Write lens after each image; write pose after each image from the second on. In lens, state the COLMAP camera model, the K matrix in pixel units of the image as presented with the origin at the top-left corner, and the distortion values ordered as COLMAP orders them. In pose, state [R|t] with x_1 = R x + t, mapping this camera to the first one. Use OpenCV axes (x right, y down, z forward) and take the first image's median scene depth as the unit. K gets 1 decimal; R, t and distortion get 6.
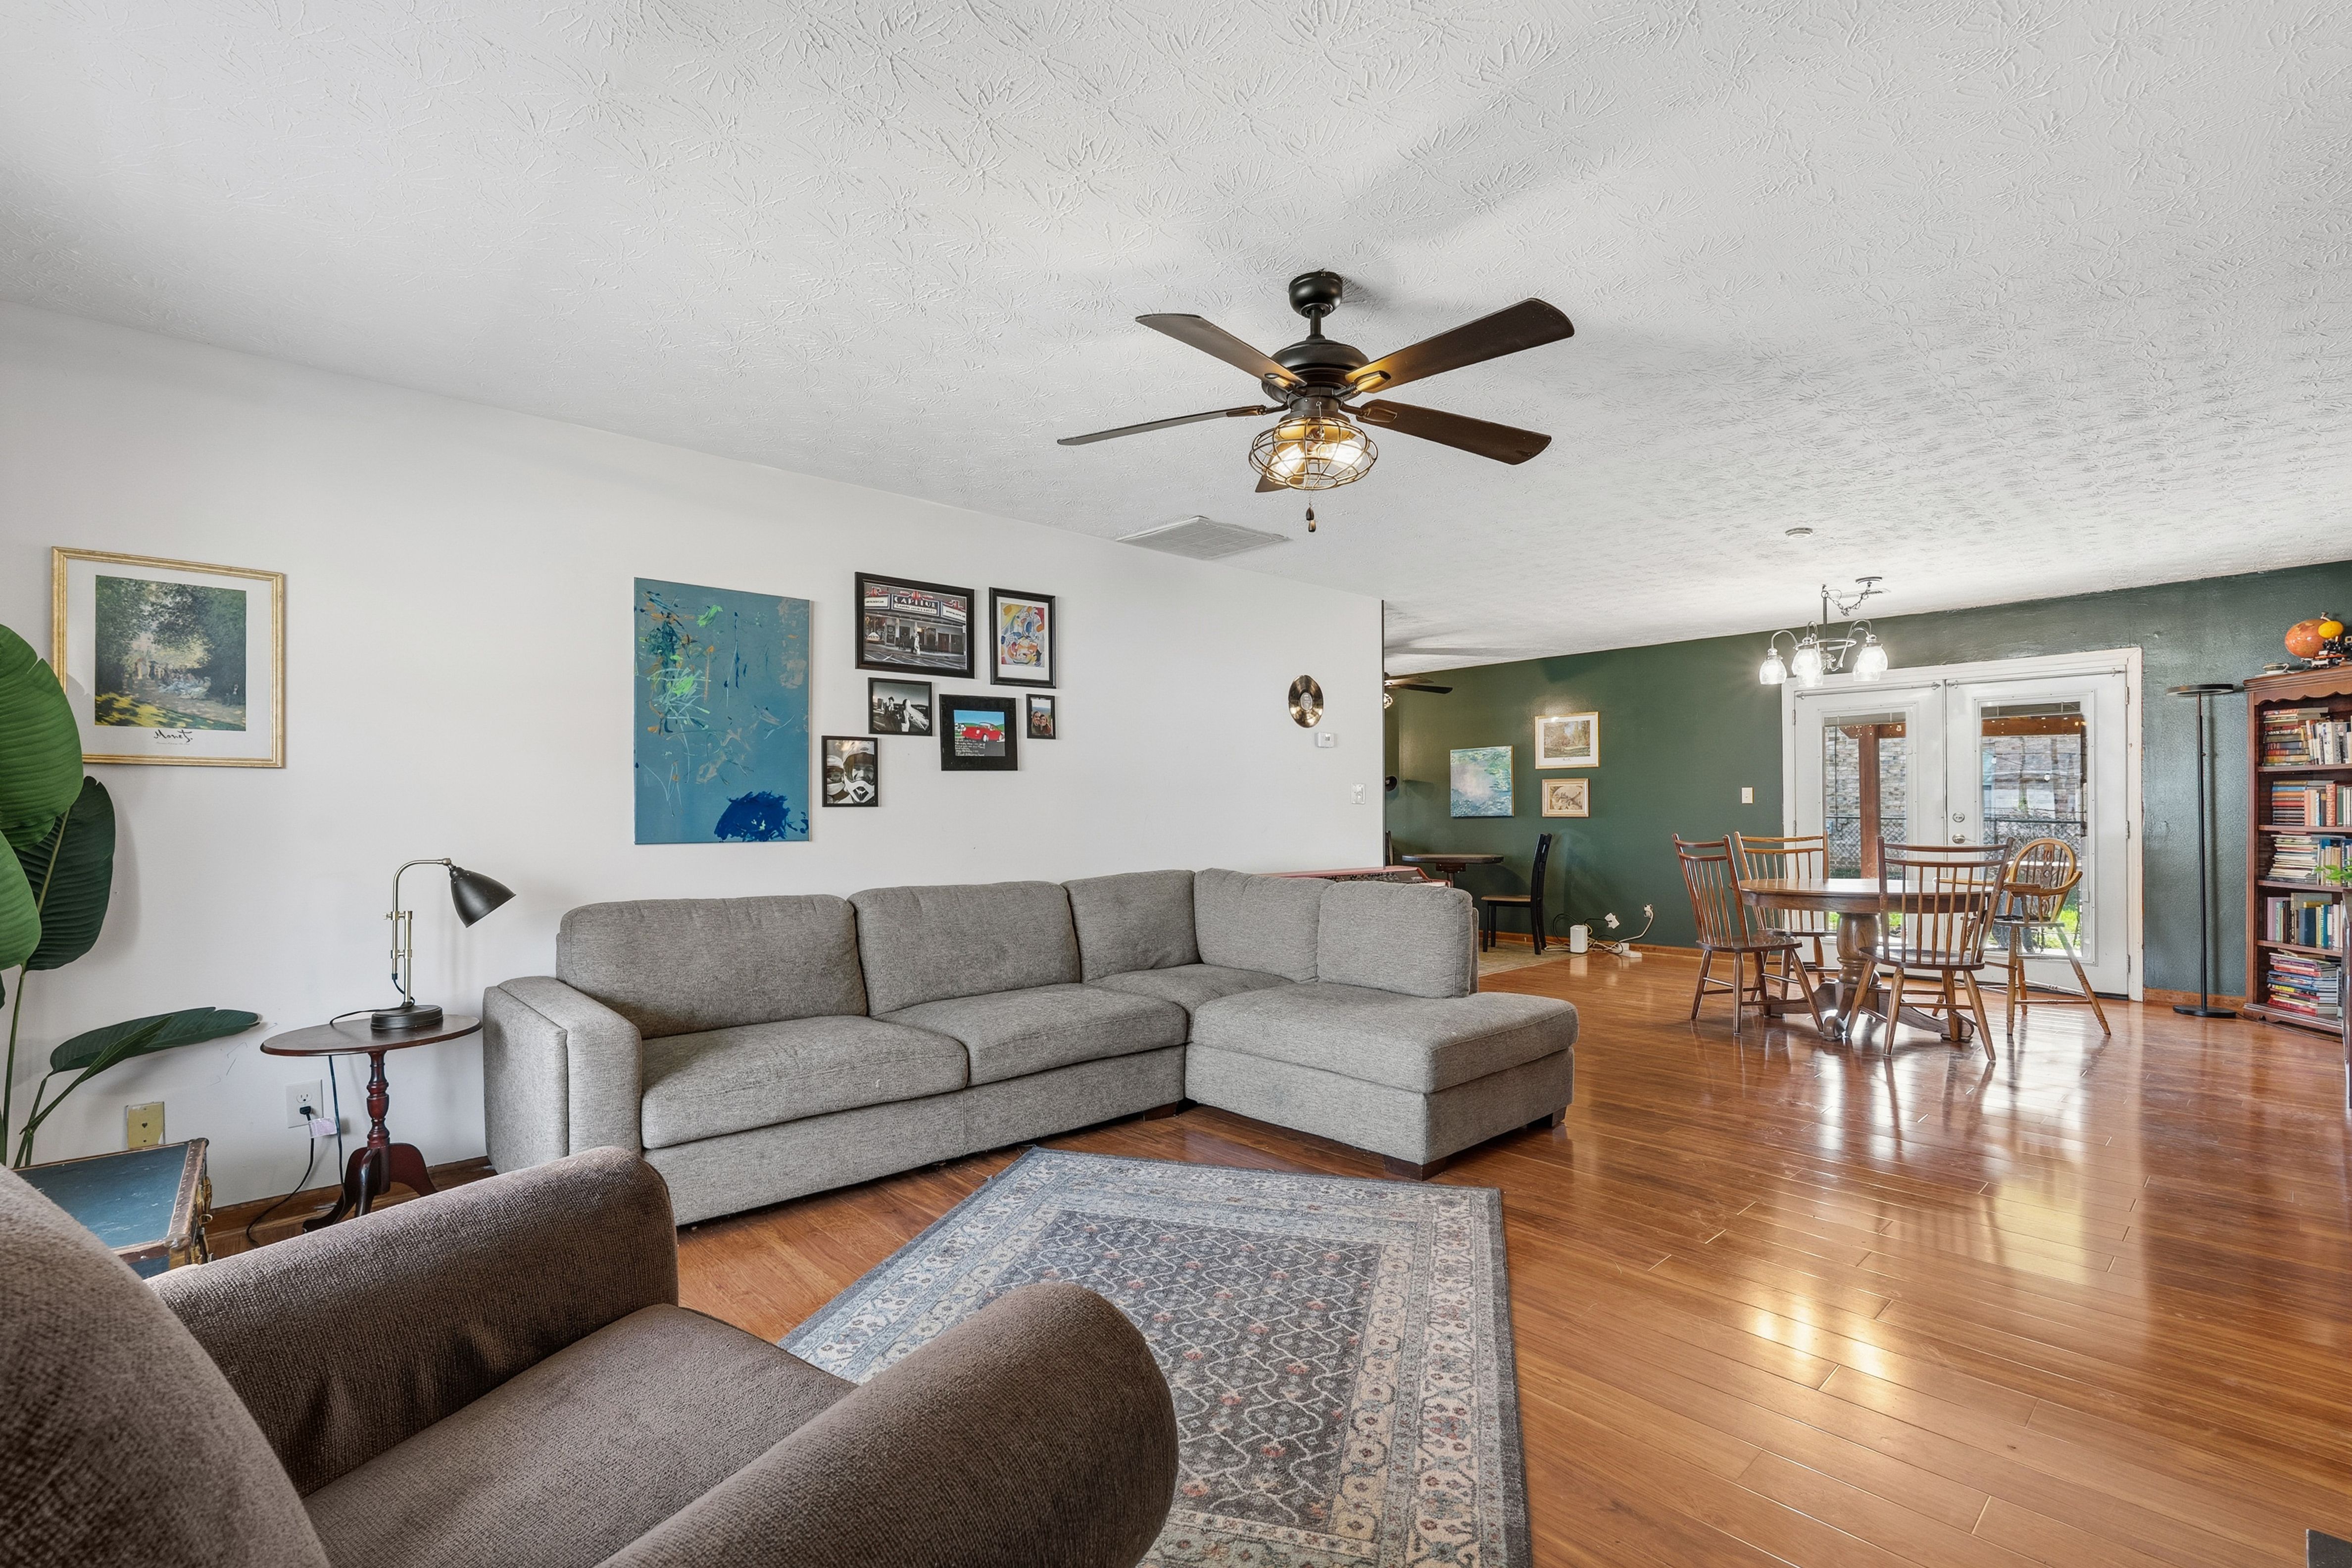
lens RADIAL K [[1035.4, 0, 1177.1], [0, 1035.4, 816.8], [0, 0, 1]] dist [-0.002270, 0.000257]
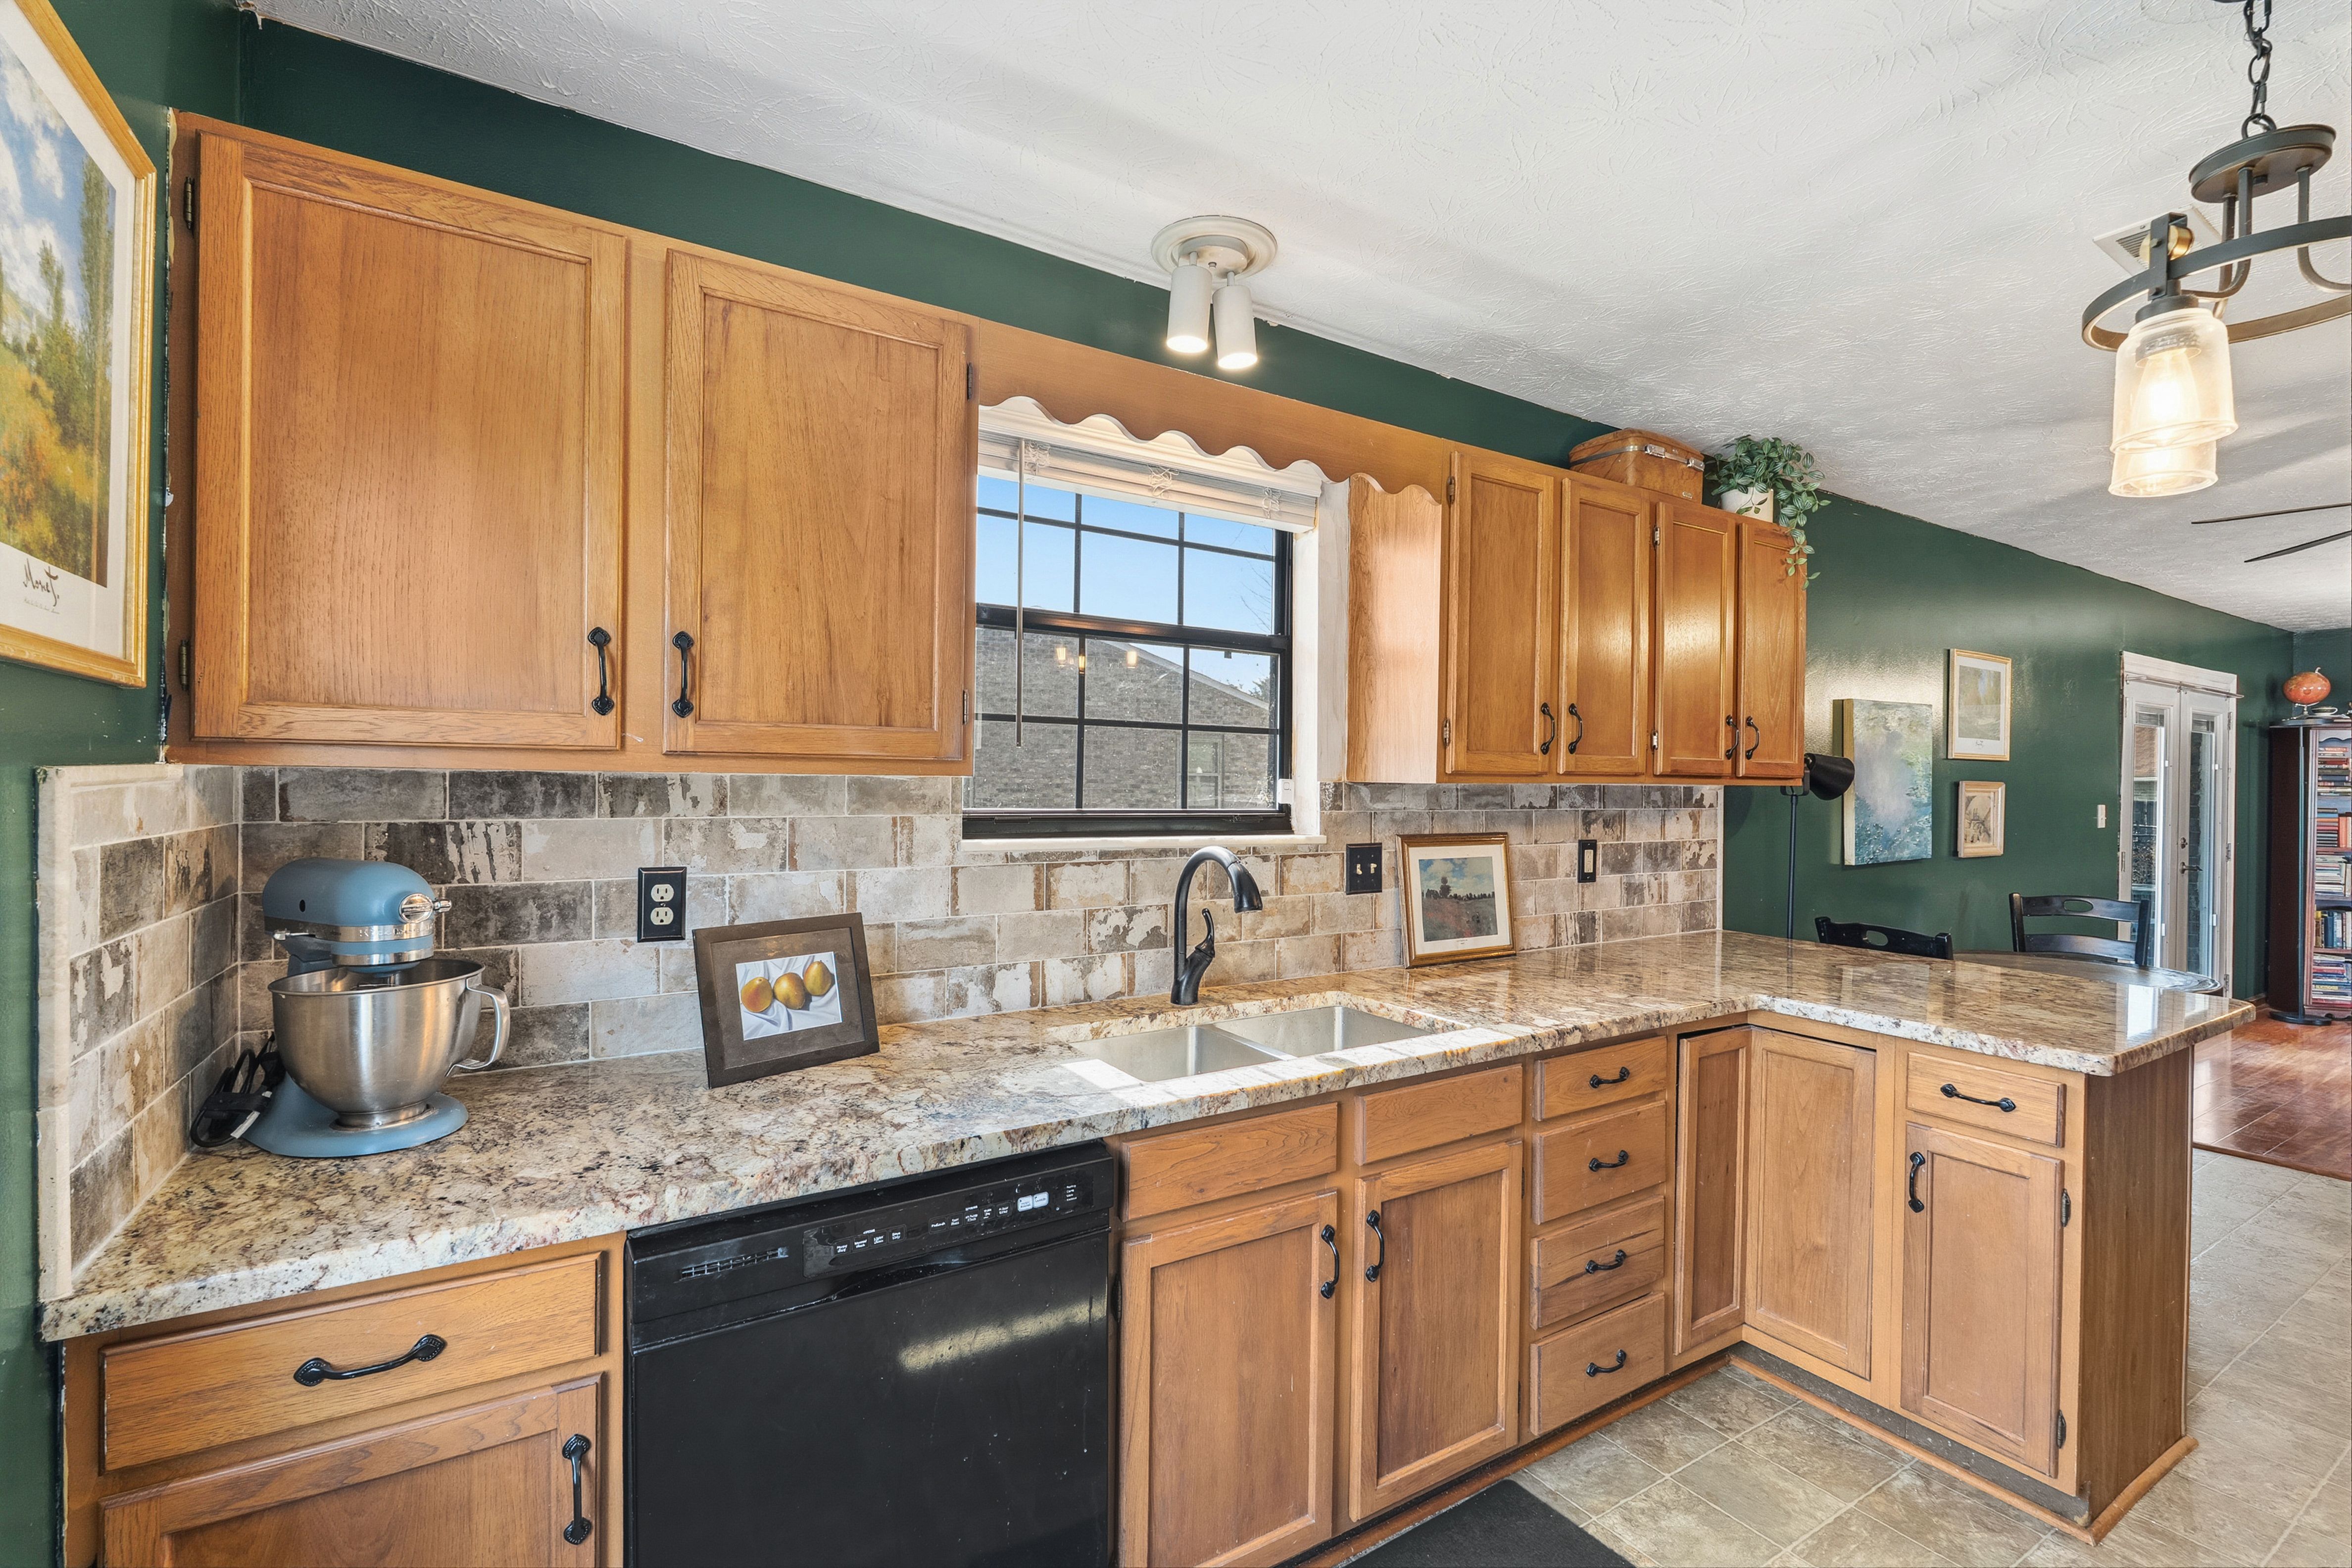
lens RADIAL K [[1035.4, 0, 1164.7], [0, 1035.4, 780.1], [0, 0, 1]] dist [-0.002270, 0.000257]
pose [[0.181541, 0.008700, 0.983345, -0.375946], [-0.006827, 0.999948, -0.007587, -0.059980], [-0.983360, -0.005336, 0.181591, 2.543151]]
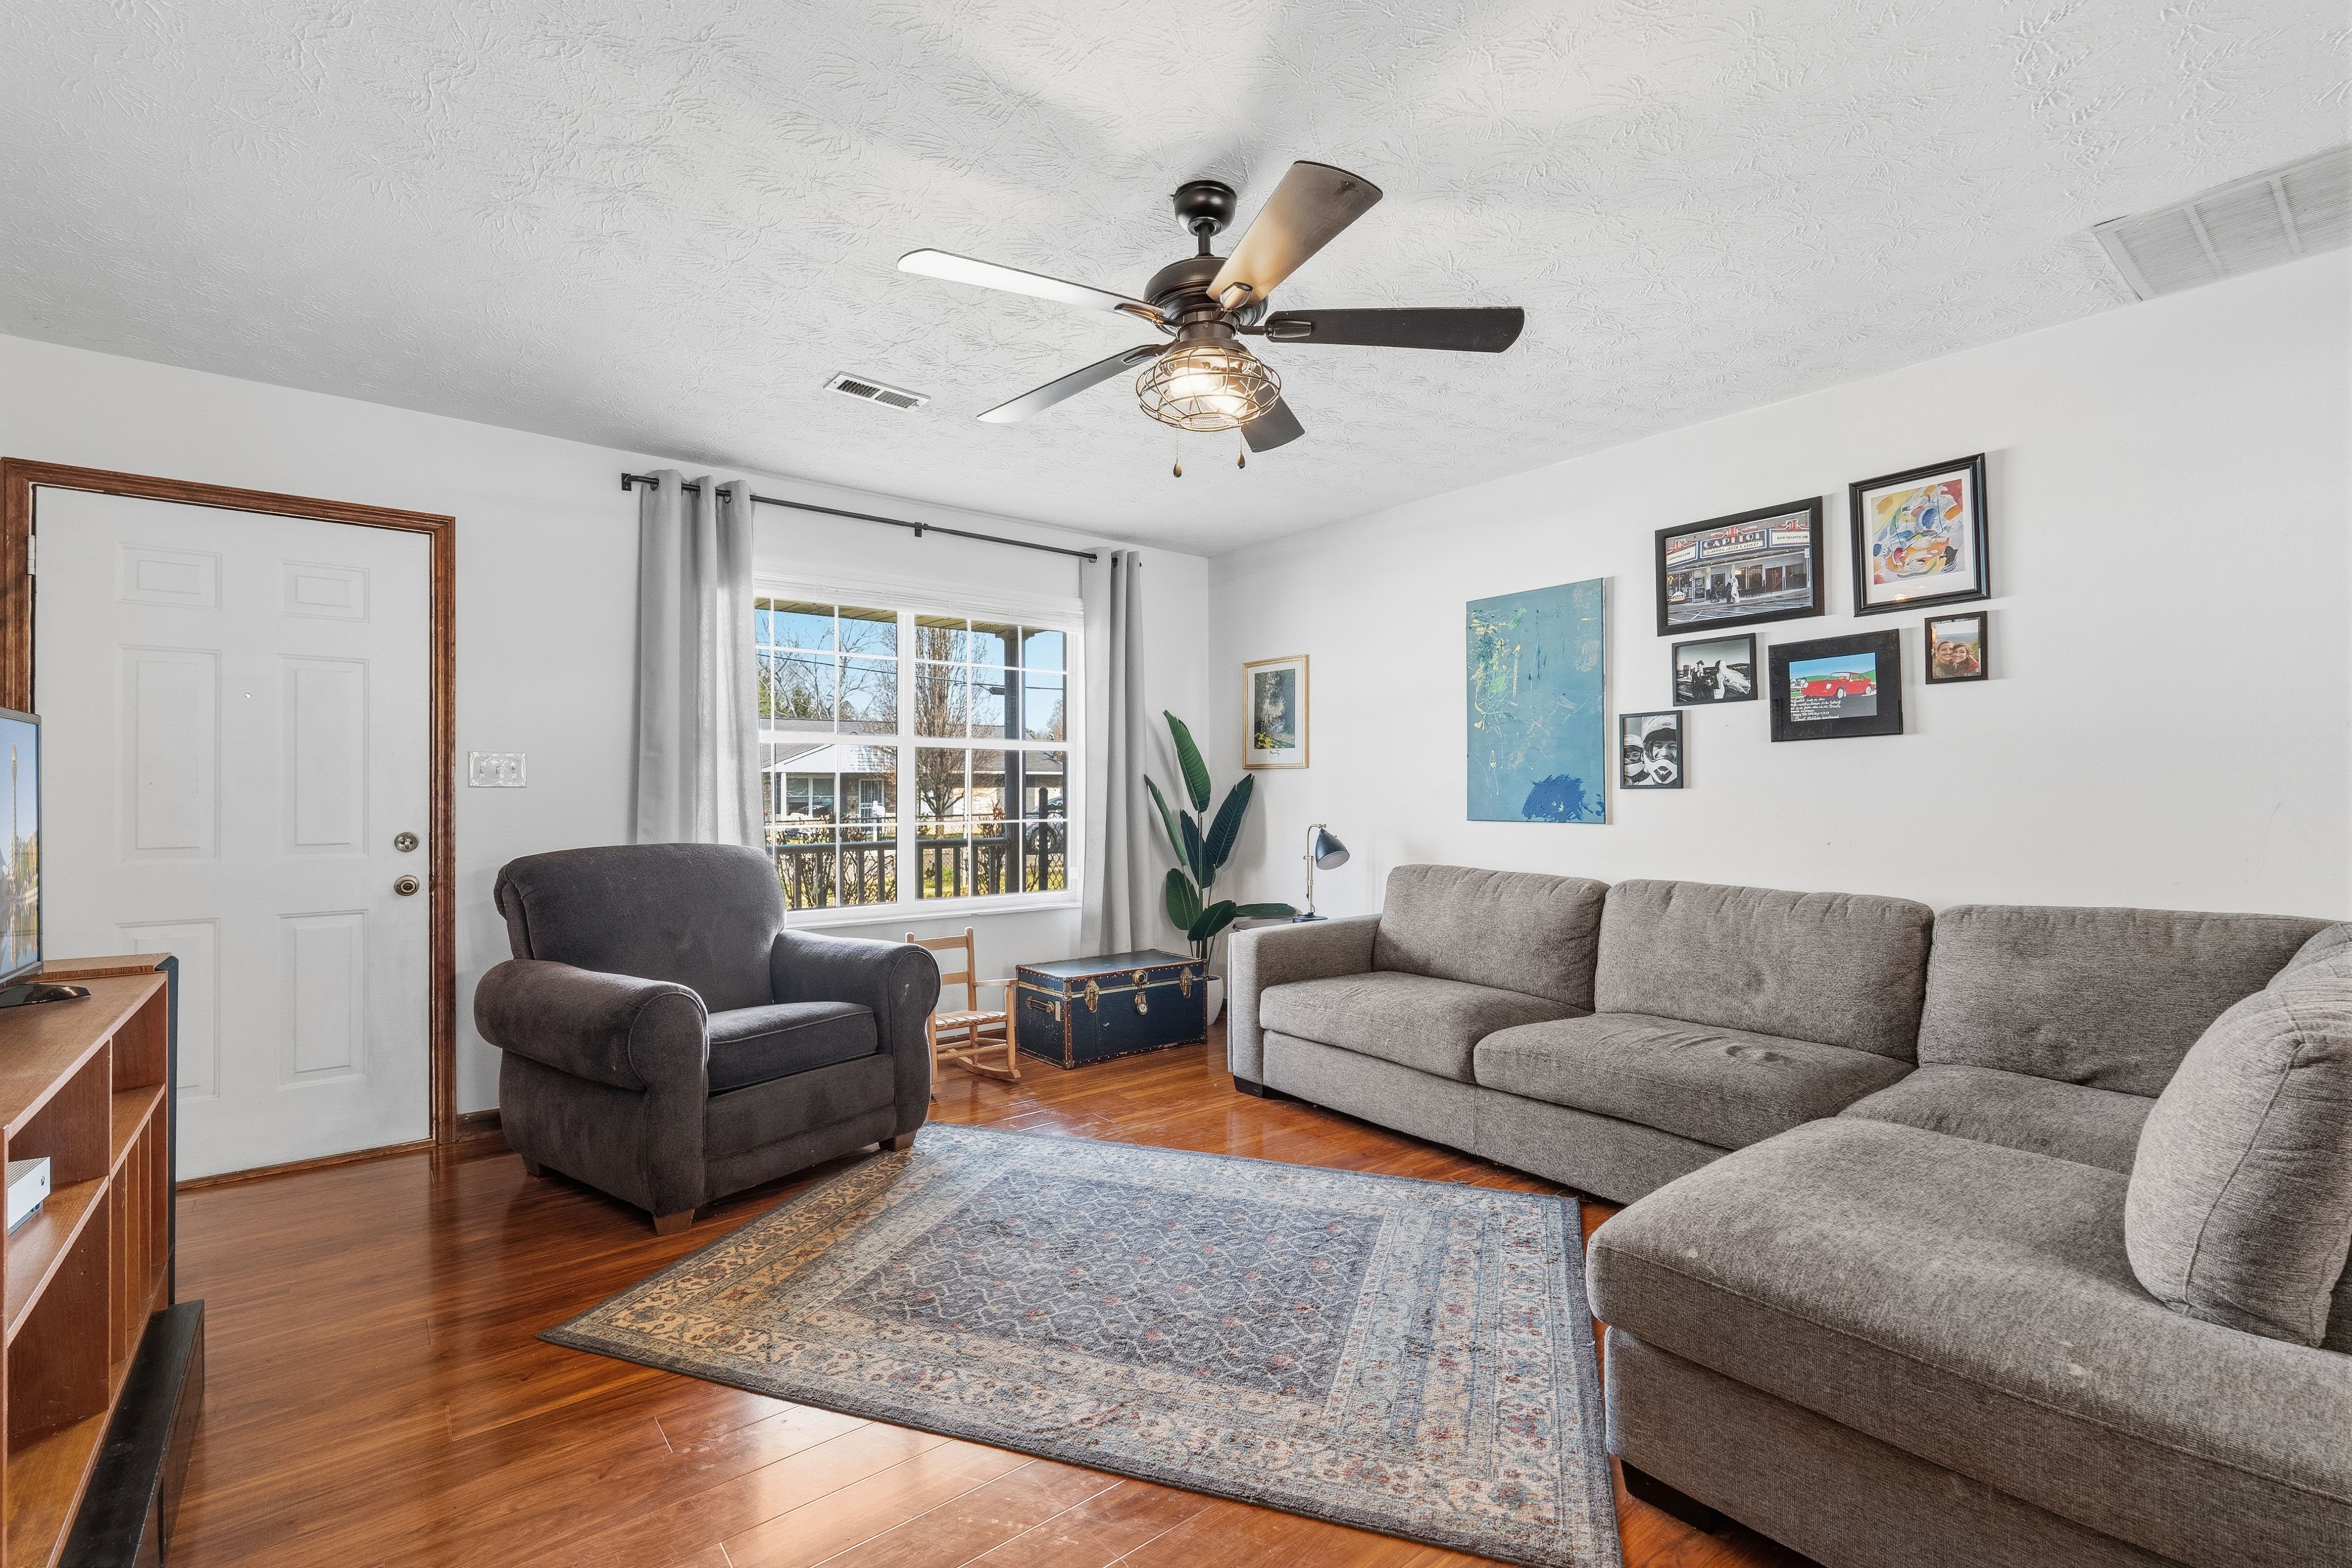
lens RADIAL K [[1035.4, 0, 1175.9], [0, 1035.4, 781.8], [0, 0, 1]] dist [-0.002270, 0.000257]
pose [[-0.057357, -0.006302, -0.998334, 0.560908], [-0.002533, 0.999978, -0.006167, -0.007992], [0.998351, 0.002176, -0.057372, 0.569061]]
